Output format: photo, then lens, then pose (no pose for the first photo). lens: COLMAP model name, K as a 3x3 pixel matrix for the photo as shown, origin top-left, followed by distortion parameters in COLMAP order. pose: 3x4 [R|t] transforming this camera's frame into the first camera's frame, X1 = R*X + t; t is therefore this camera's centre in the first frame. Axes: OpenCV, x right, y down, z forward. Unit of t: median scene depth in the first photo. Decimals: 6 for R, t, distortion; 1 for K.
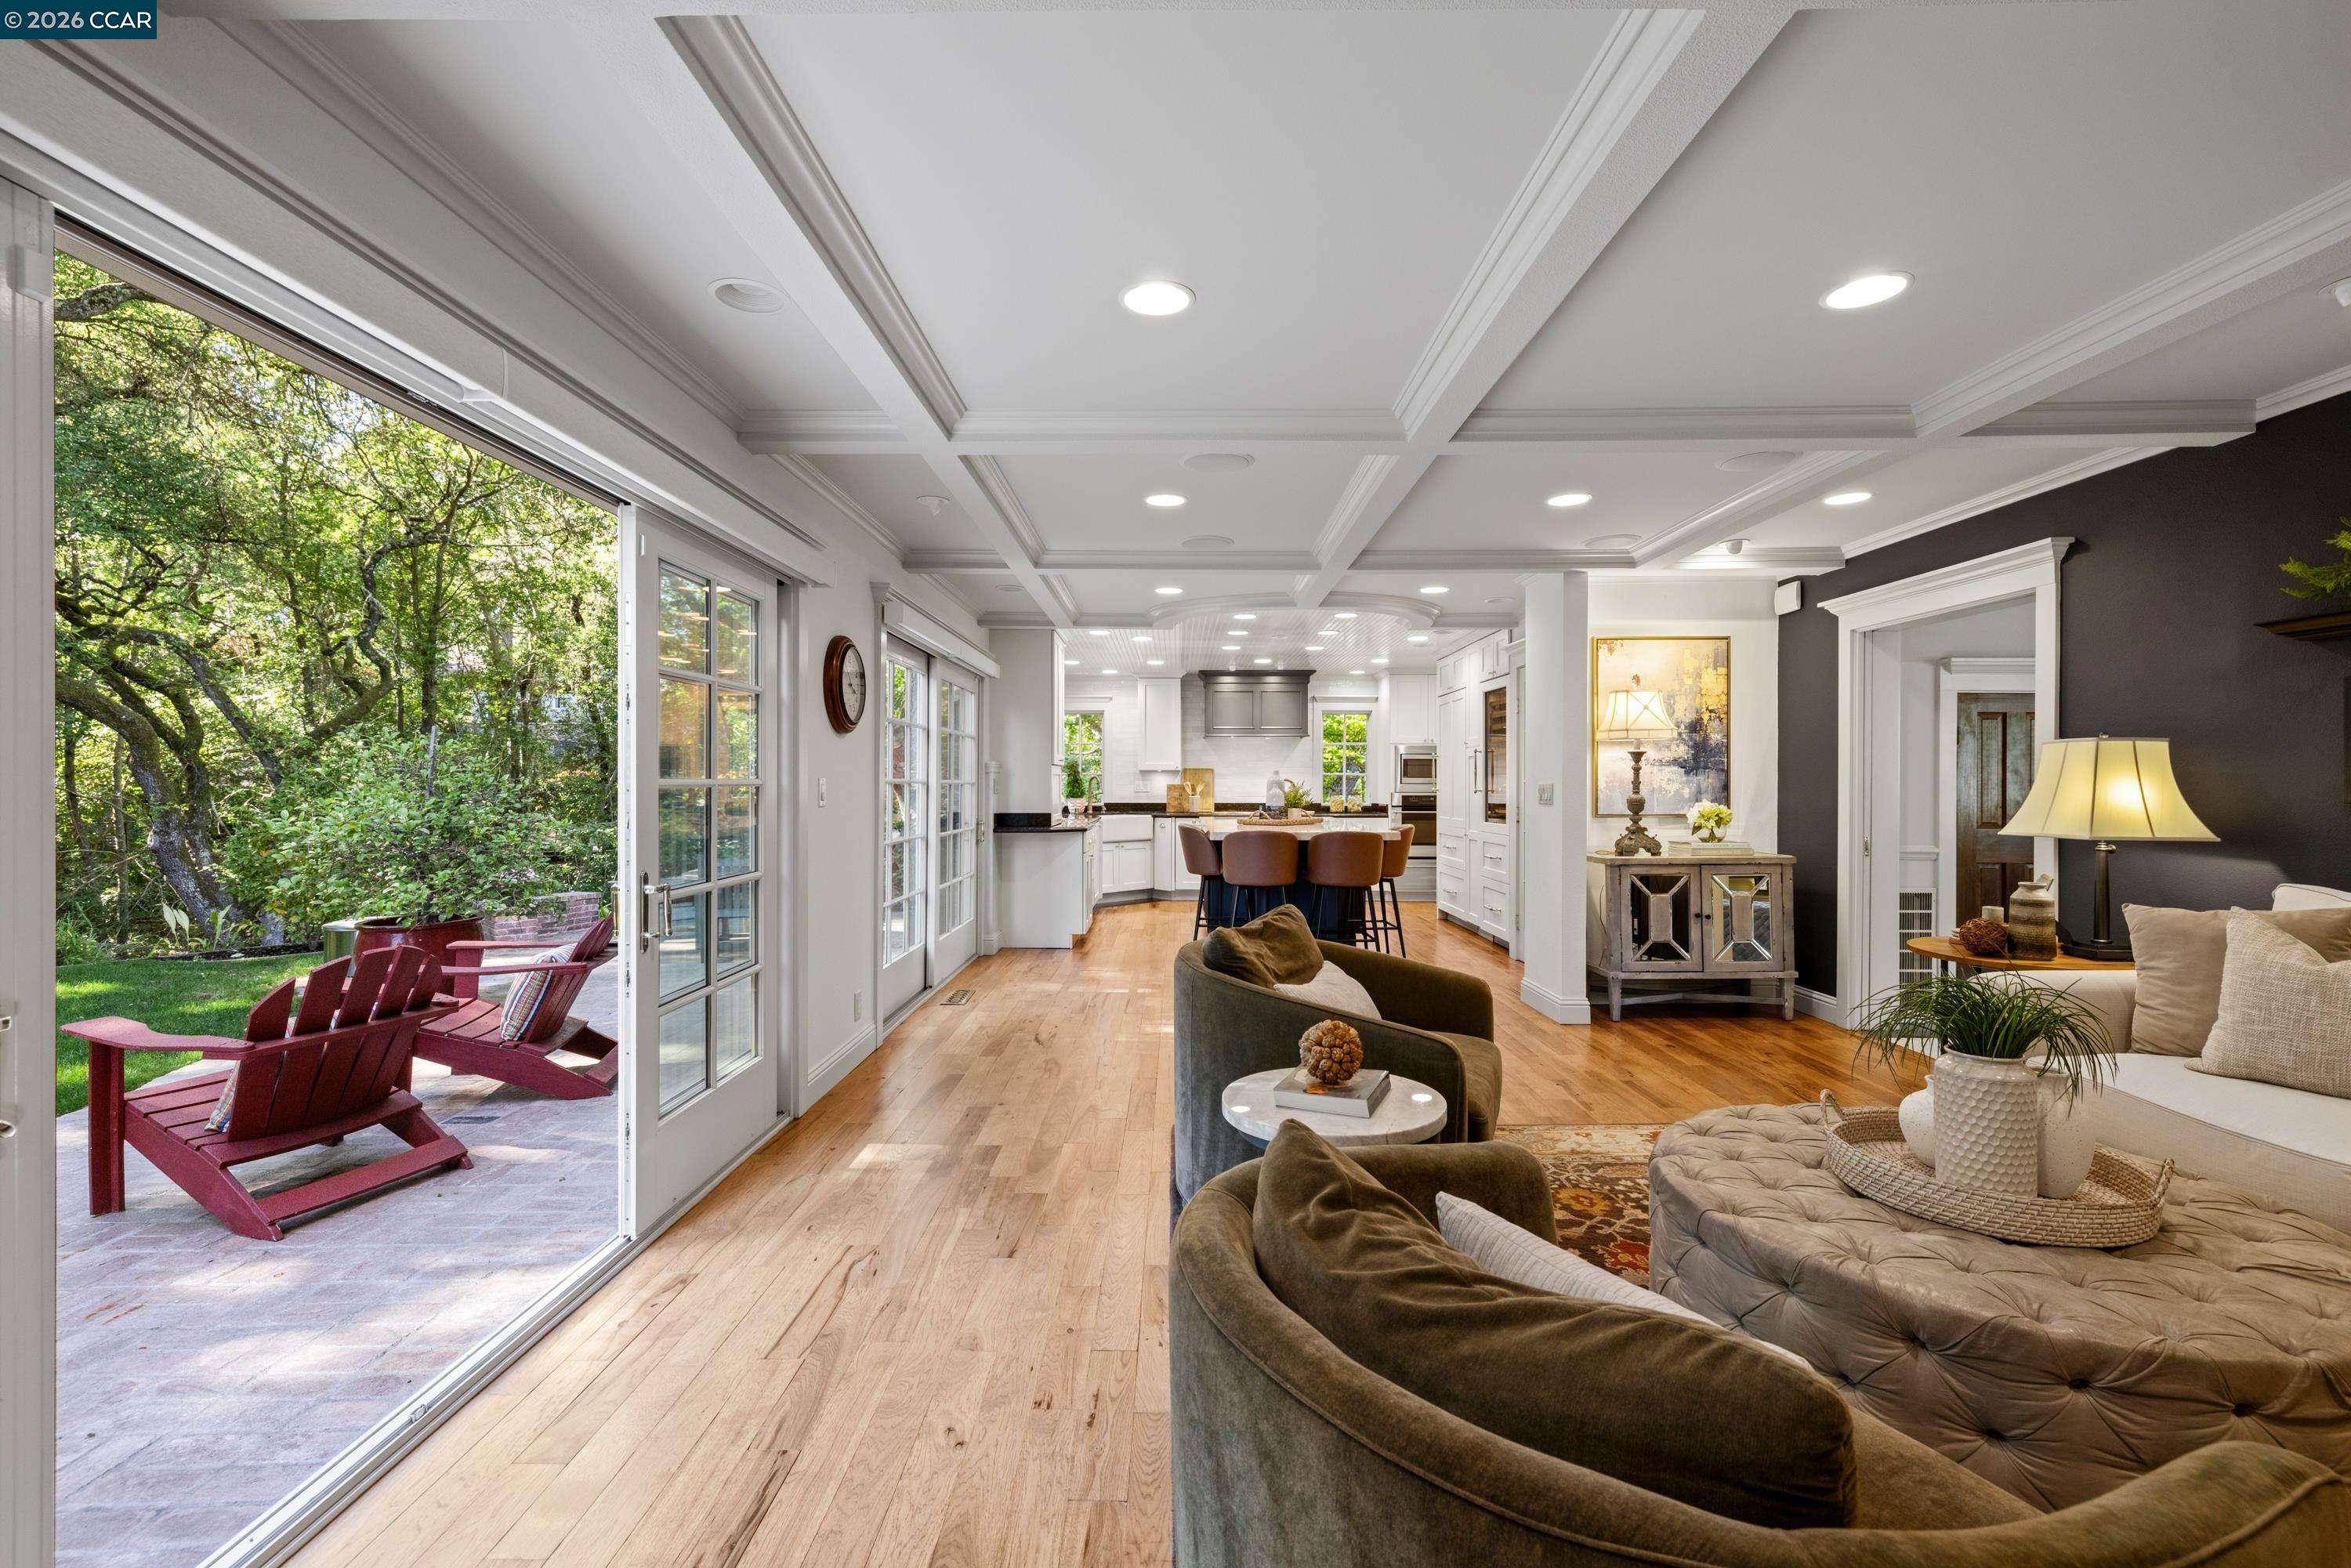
lens RADIAL K [[1000.9, 0, 1160.7], [0, 1000.9, 783.7], [0, 0, 1]] dist [0.006002, -0.000542]
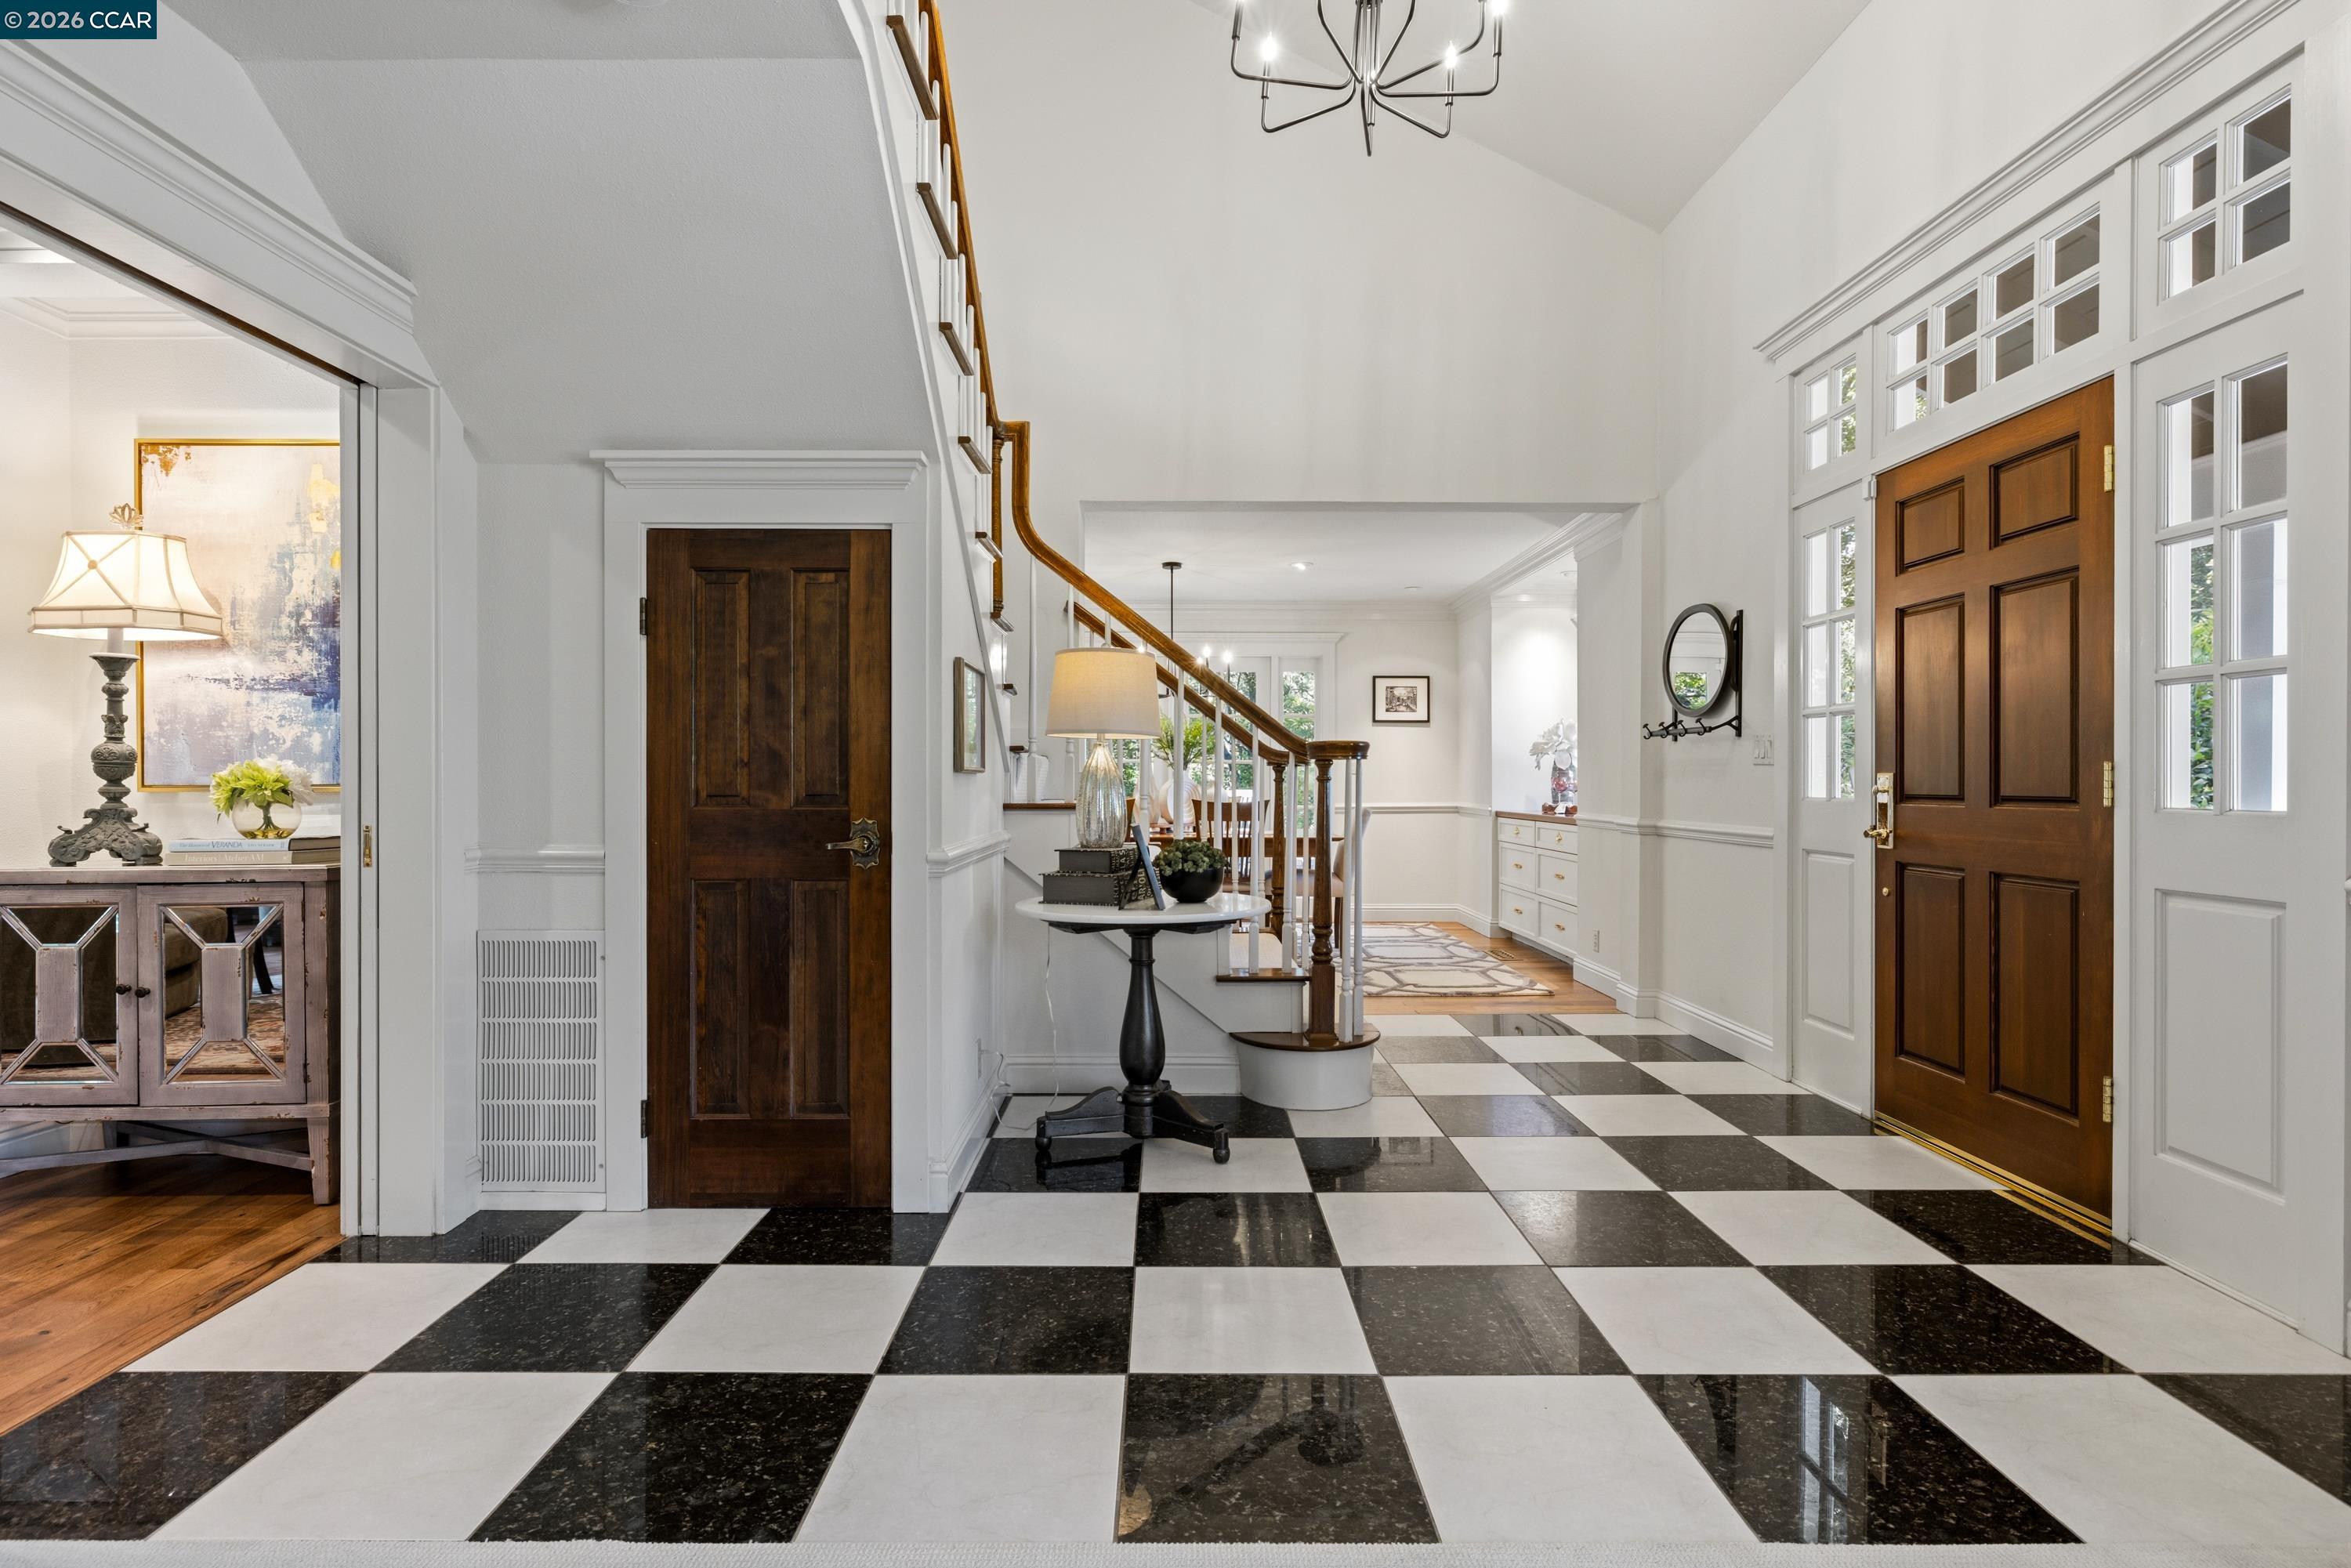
lens RADIAL K [[1154.4, 0, 1183.1], [0, 1154.4, 775.8], [0, 0, 1]] dist [-0.005564, 0.002475]
pose [[0.999676, -0.000213, 0.025469, 0.741543], [0.000335, 0.999988, -0.004787, 0.022436], [-0.025468, 0.004794, 0.999664, 0.309302]]
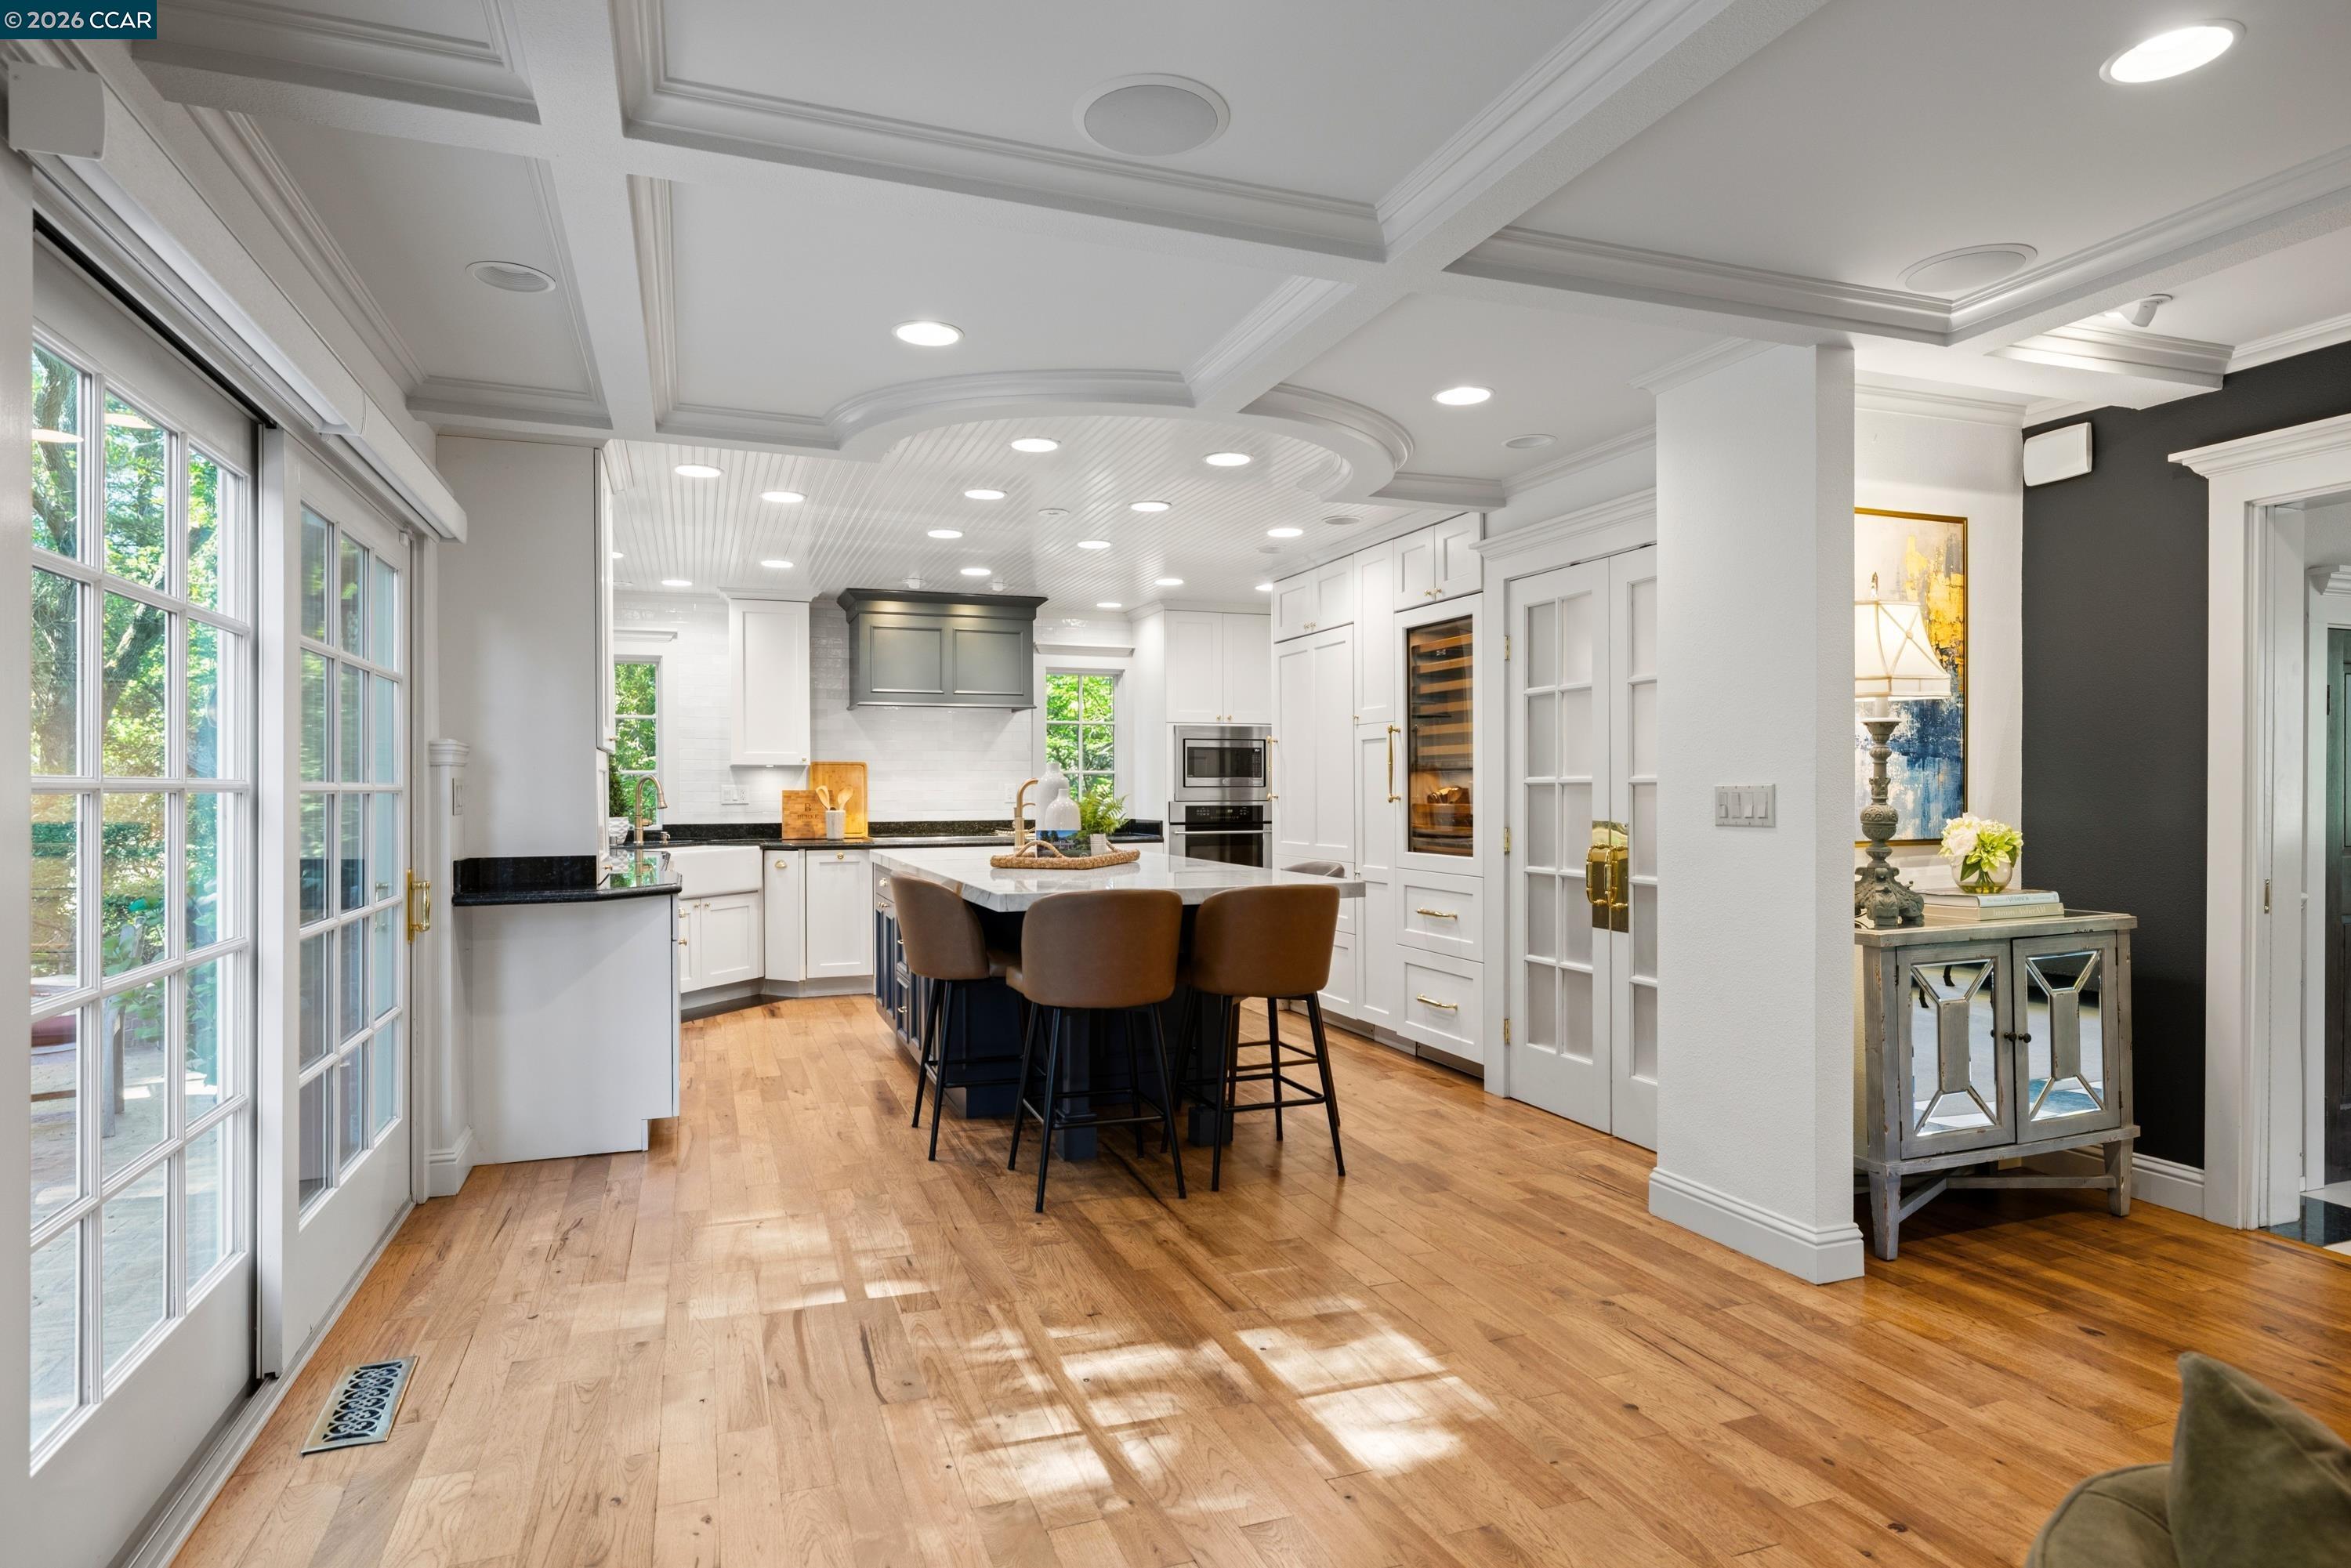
lens RADIAL K [[1289.4, 0, 1166.5], [0, 1289.4, 790.4], [0, 0, 1]] dist [-0.001397, 0.000906]
pose [[0.934040, -0.005476, 0.357127, -0.079397], [0.004908, 0.999985, 0.002497, -0.000015], [-0.357135, -0.000579, 0.934053, 0.381704]]
